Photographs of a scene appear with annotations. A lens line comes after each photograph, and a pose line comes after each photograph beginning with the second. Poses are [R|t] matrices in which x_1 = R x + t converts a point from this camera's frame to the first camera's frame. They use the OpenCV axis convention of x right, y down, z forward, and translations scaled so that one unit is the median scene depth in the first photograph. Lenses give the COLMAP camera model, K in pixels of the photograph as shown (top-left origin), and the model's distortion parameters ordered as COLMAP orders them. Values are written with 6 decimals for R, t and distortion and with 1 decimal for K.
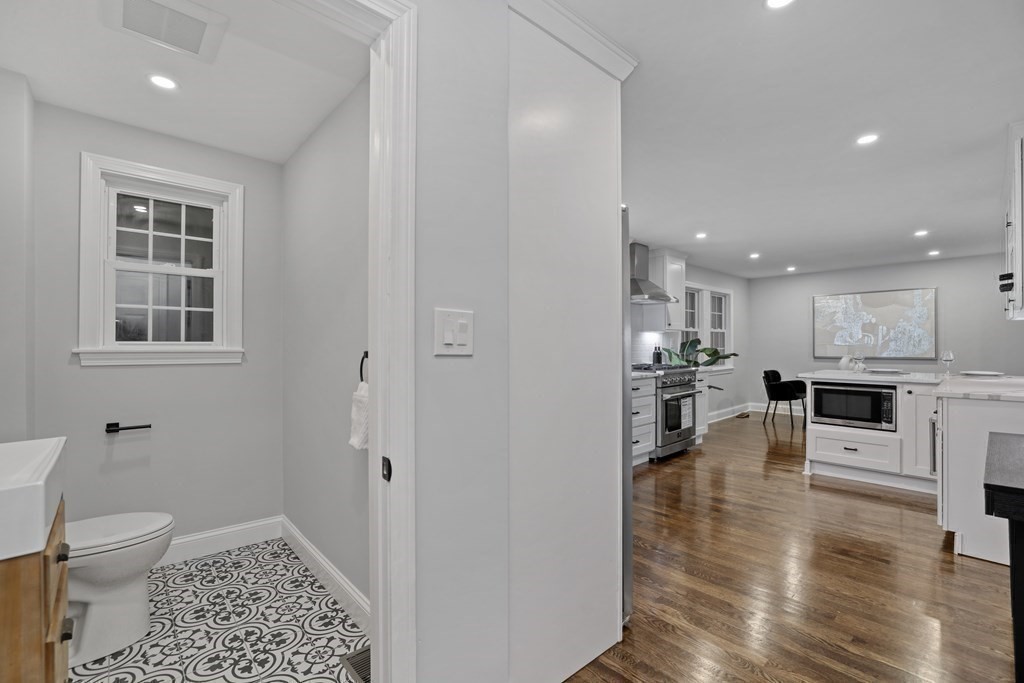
lens RADIAL K [[453.0, 0, 519.3], [0, 453.0, 346.6], [0, 0, 1]] dist [-0.021664, 0.006927]
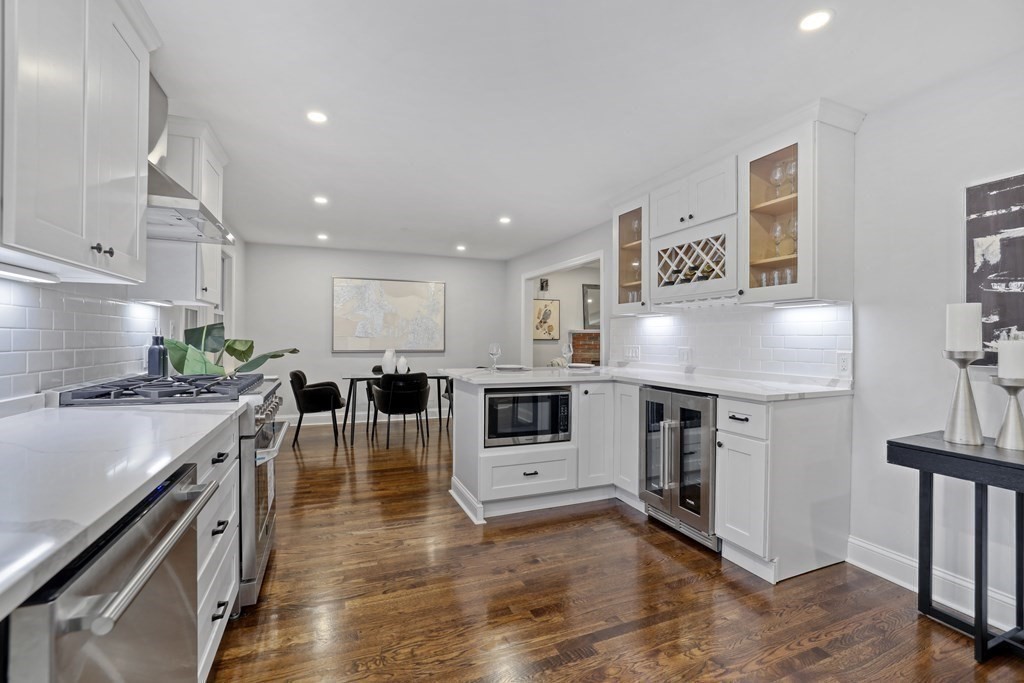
lens RADIAL K [[453.0, 0, 516.9], [0, 453.0, 338.8], [0, 0, 1]] dist [-0.021664, 0.006927]
pose [[0.351109, 0.003746, 0.936327, 0.007192], [-0.004025, 0.999989, -0.002491, 0.001104], [-0.936326, -0.002894, 0.351121, 0.565543]]
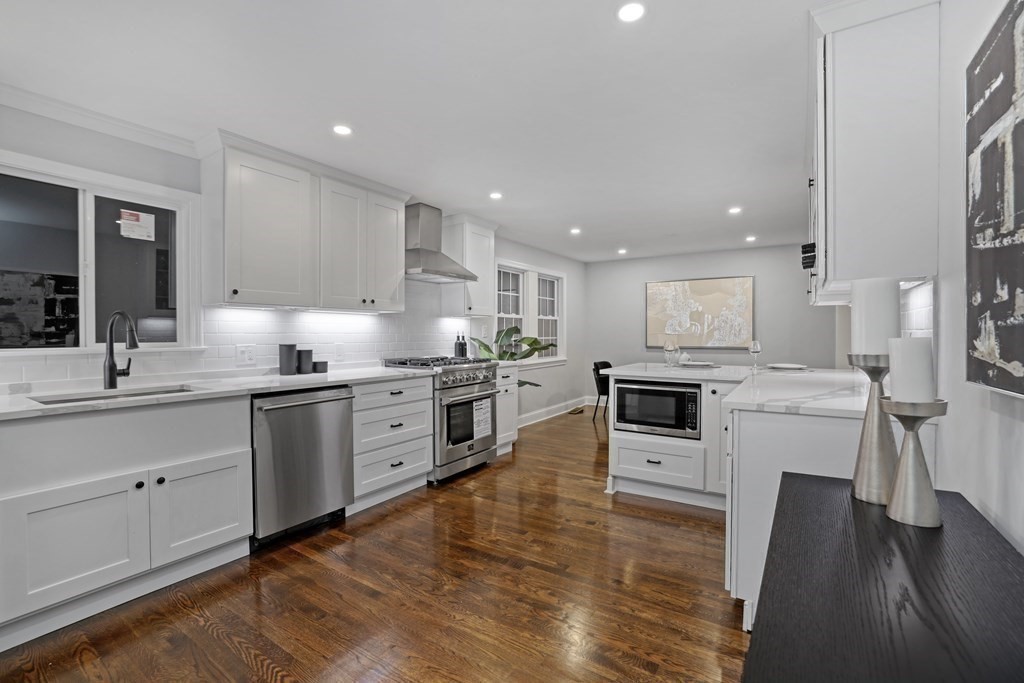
lens RADIAL K [[453.0, 0, 516.3], [0, 453.0, 338.0], [0, 0, 1]] dist [-0.021664, 0.006927]
pose [[0.970480, 0.000369, 0.241182, 0.223715], [-0.001936, 0.999979, 0.006262, -0.001116], [-0.241175, -0.006544, 0.970460, 0.197818]]
